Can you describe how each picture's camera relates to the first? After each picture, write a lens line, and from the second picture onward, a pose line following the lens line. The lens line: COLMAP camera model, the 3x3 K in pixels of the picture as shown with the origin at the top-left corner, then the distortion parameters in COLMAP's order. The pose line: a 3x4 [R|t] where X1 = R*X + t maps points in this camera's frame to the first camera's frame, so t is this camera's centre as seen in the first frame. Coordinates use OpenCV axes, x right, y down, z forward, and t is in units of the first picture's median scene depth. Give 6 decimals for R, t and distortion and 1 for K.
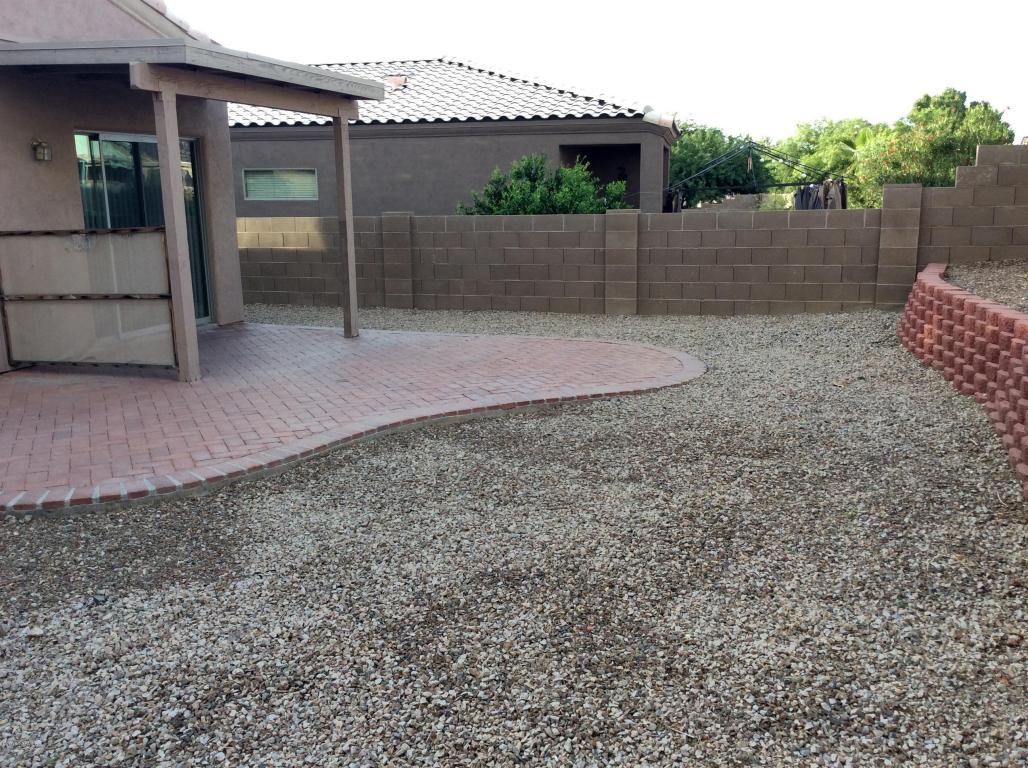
lens RADIAL K [[925.5, 0, 514.0], [0, 925.5, 384.0], [0, 0, 1]] dist [0.085862, -0.156194]
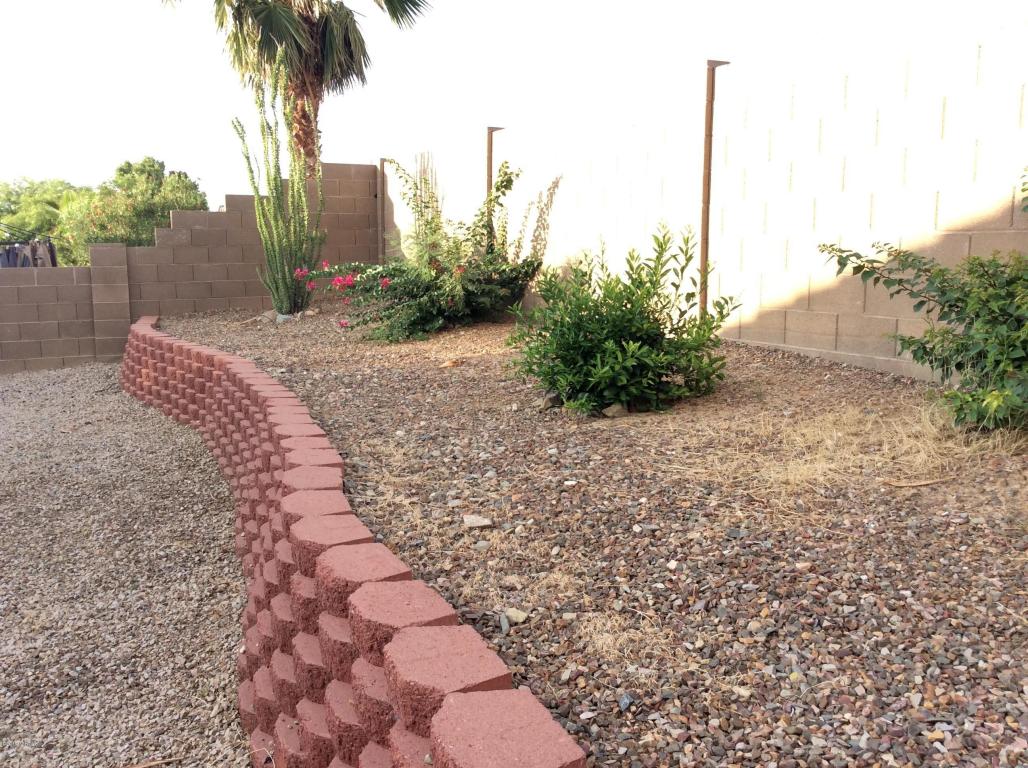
lens RADIAL K [[925.5, 0, 514.0], [0, 925.5, 384.0], [0, 0, 1]] dist [0.085862, -0.156194]
pose [[0.708823, -0.095949, 0.698831, -0.028956], [0.141334, 0.989934, -0.007437, 0.034000], [-0.691083, 0.104040, 0.715249, -0.123391]]
